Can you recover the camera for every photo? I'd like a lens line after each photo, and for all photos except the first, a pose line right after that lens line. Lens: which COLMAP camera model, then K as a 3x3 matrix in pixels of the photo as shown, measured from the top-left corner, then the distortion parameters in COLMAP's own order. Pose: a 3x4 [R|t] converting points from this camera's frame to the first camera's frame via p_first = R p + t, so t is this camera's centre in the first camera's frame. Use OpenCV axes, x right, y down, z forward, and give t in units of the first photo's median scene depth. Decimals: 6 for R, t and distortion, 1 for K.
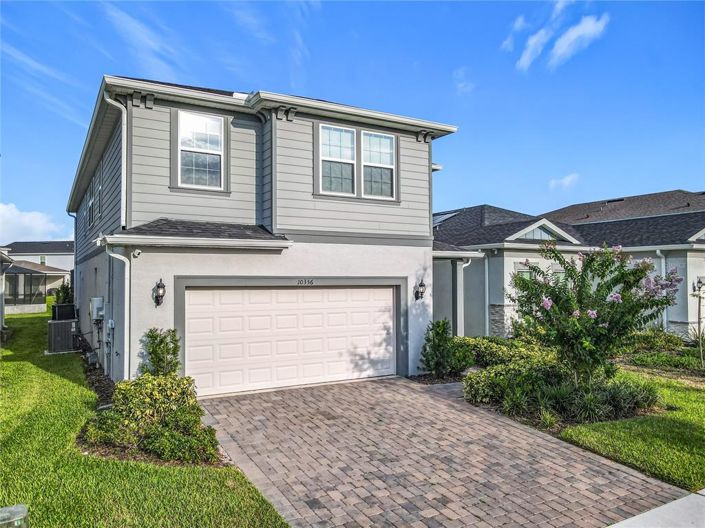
lens RADIAL K [[516.9, 0, 352.5], [0, 516.9, 264.0], [0, 0, 1]] dist [0.005829, 0.003310]
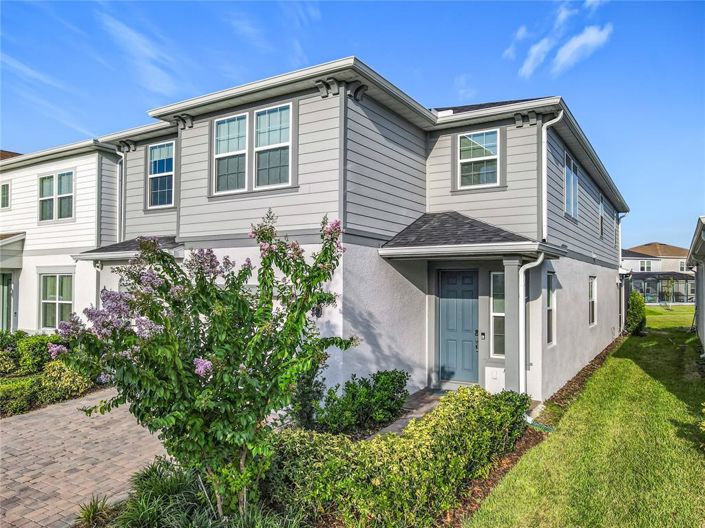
lens RADIAL K [[519.6, 0, 352.6], [0, 519.6, 268.7], [0, 0, 1]] dist [0.004906, -0.001777]
pose [[0.476699, -0.023005, -0.878766, 0.874252], [0.021339, 0.999666, -0.014594, 0.014032], [0.878808, -0.011795, 0.477031, 0.775313]]
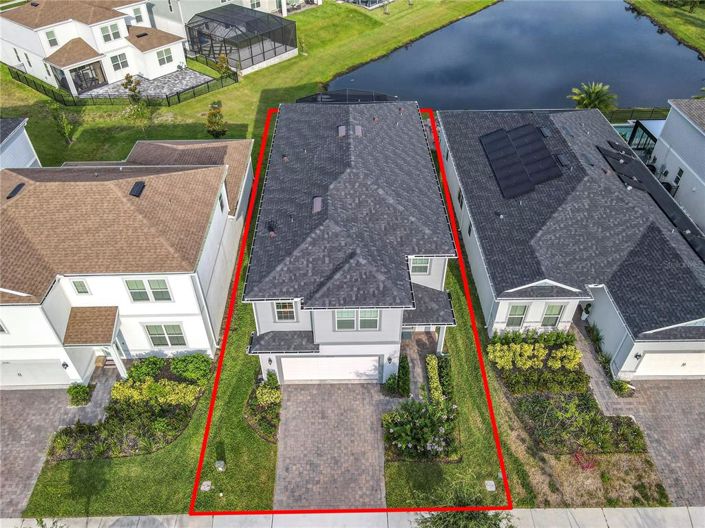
lens RADIAL K [[519.6, 0, 352.6], [0, 519.6, 268.7], [0, 0, 1]] dist [0.004906, -0.001777]
pose [[0.873539, 0.320878, -0.366016, 0.714548], [0.013954, 0.735133, 0.677779, -1.809379], [0.486555, -0.597174, 0.637689, -0.203523]]
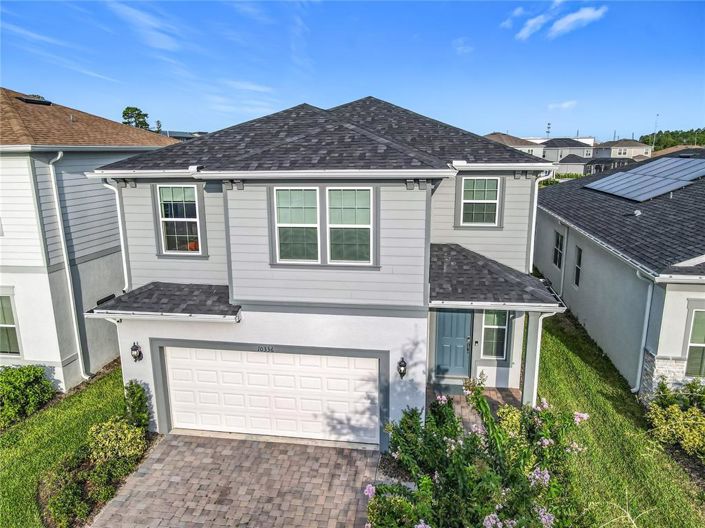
lens RADIAL K [[526.4, 0, 351.7], [0, 526.4, 279.1], [0, 0, 1]] dist [0.017165, 0.004033]
pose [[0.775317, 0.145111, -0.614676, 0.643299], [0.024857, 0.965482, 0.259282, -0.355679], [0.631083, -0.216305, 0.744947, 0.360292]]
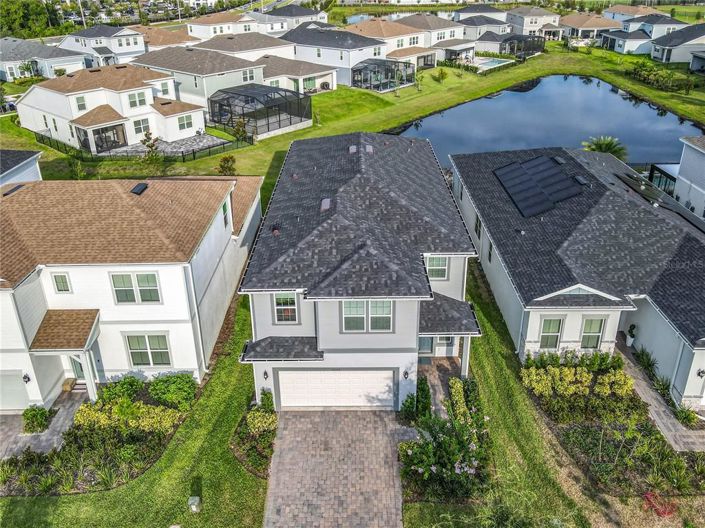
lens RADIAL K [[538.9, 0, 356.2], [0, 538.9, 193.2], [0, 0, 1]] dist [0.004532, 0.001716]
pose [[0.864841, 0.182404, -0.467737, 0.807643], [0.021574, 0.917300, 0.397611, -1.386546], [0.501581, -0.353962, 0.789384, -0.351509]]
